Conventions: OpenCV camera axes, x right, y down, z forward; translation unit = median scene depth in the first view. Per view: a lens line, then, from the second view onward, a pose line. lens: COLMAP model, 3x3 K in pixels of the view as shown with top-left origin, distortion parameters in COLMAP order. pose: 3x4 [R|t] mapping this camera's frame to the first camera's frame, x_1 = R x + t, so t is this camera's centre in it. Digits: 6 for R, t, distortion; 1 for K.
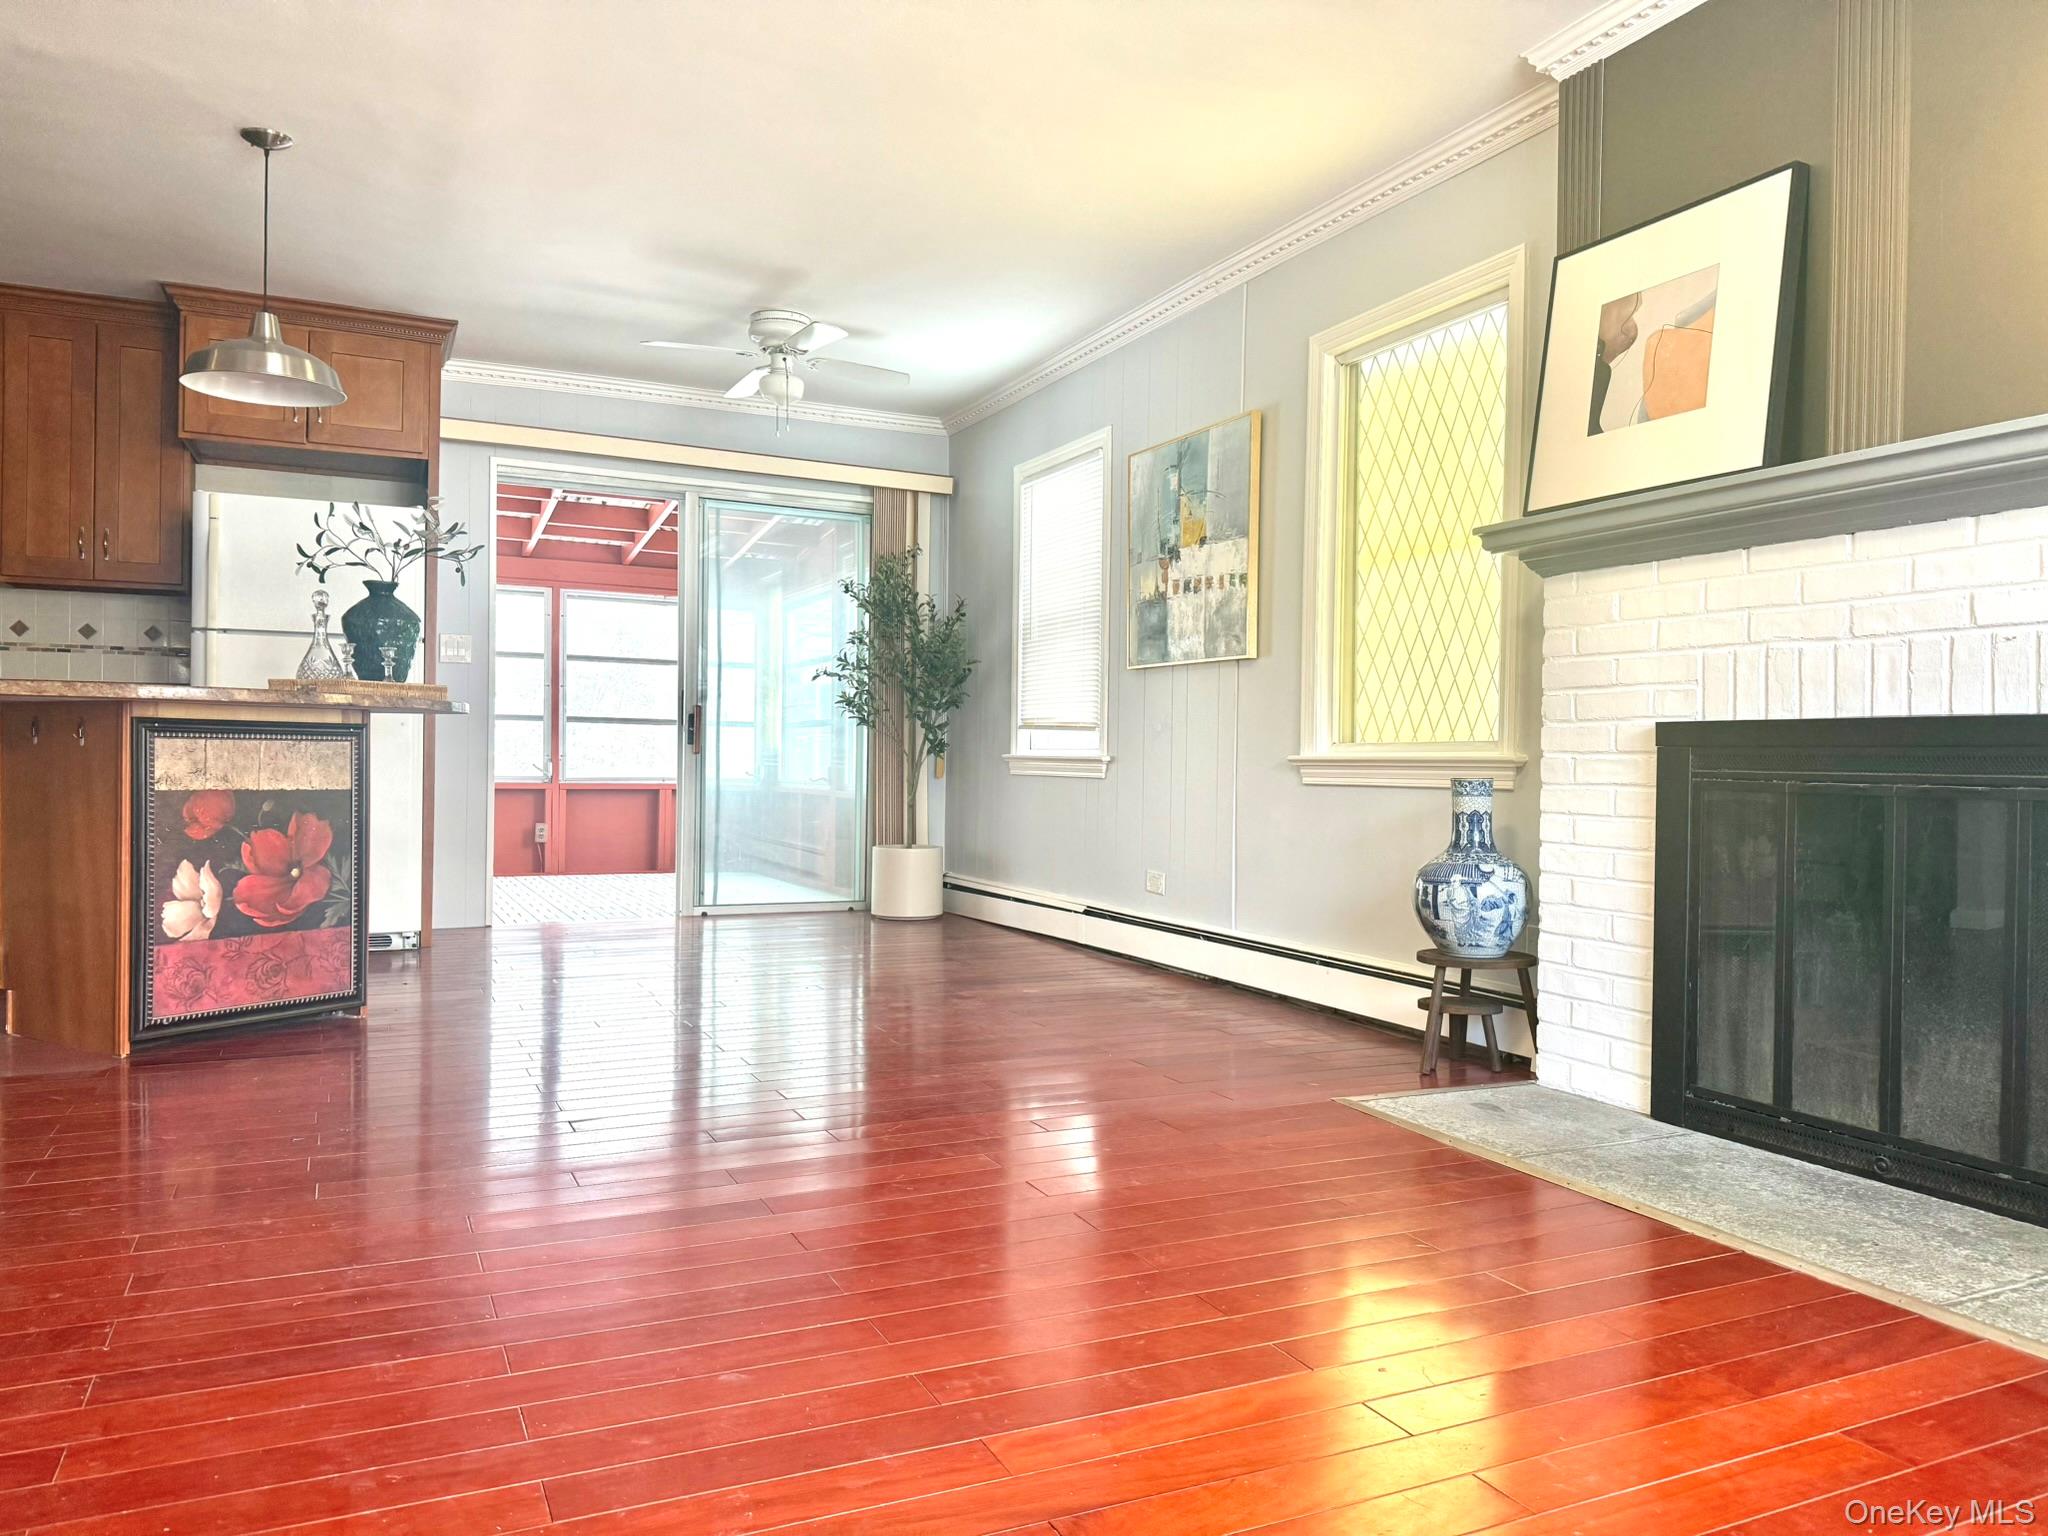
lens RADIAL K [[1427.4, 0, 1024.8], [0, 1427.4, 775.5], [0, 0, 1]] dist [-0.007815, -0.010441]
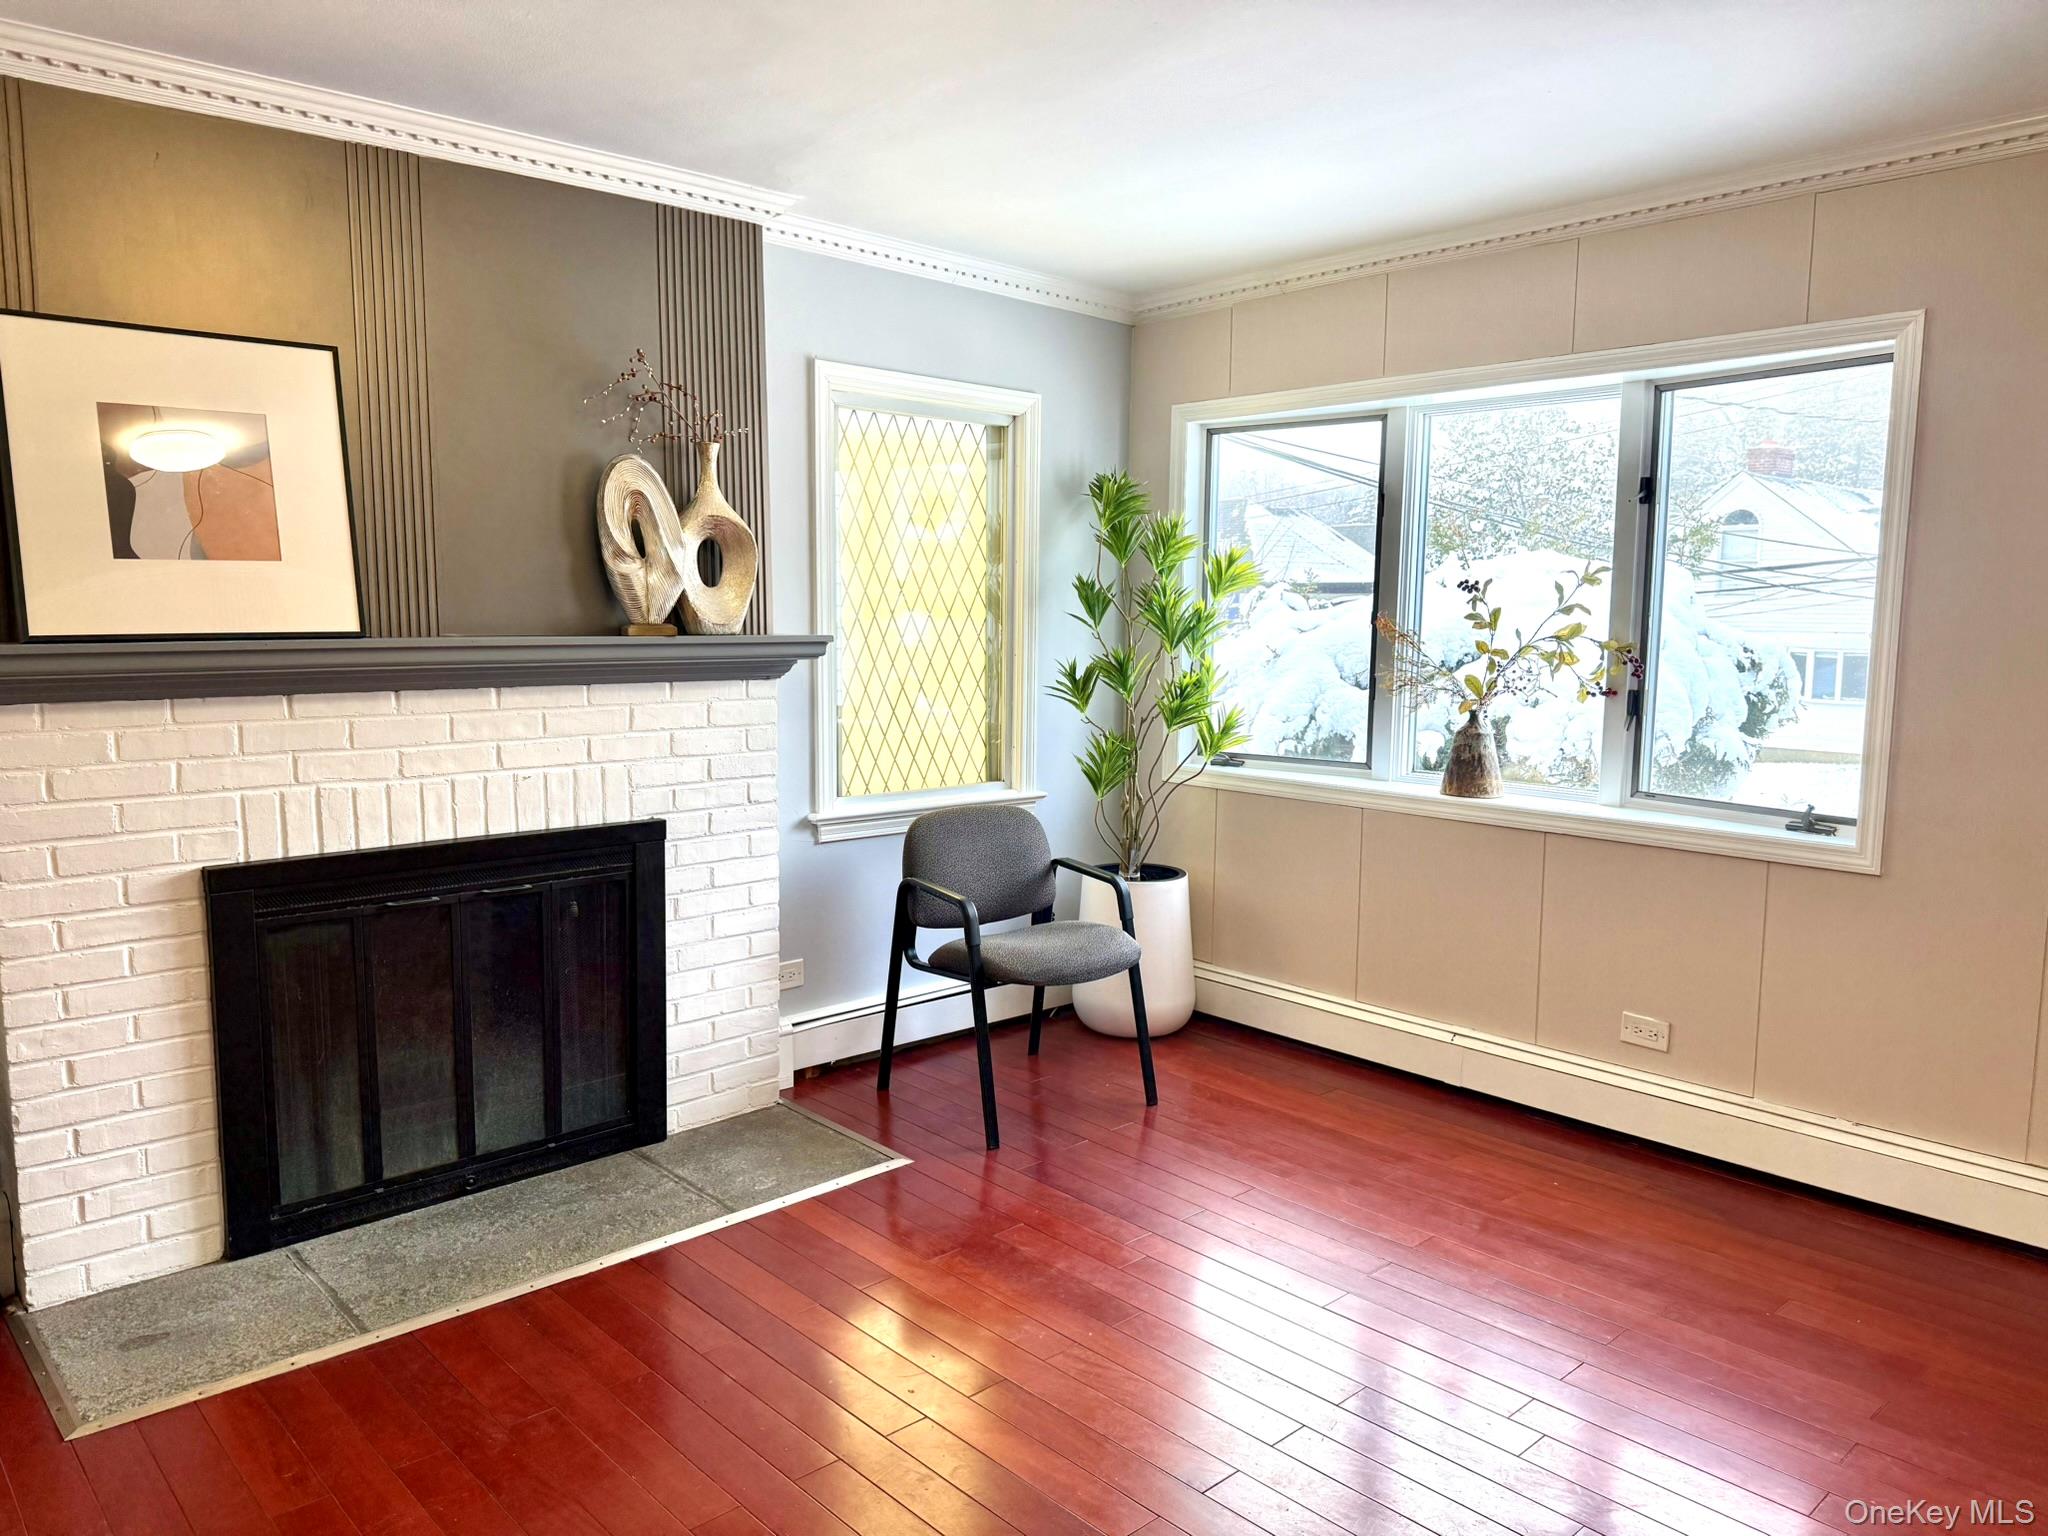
lens RADIAL K [[1427.4, 0, 1023.4], [0, 1427.4, 768.1], [0, 0, 1]] dist [-0.007815, -0.010441]
pose [[-0.308099, -0.126511, 0.942905, -0.646863], [-0.001272, 0.991173, 0.132571, -0.242003], [-0.951354, 0.039646, -0.305540, 0.794051]]
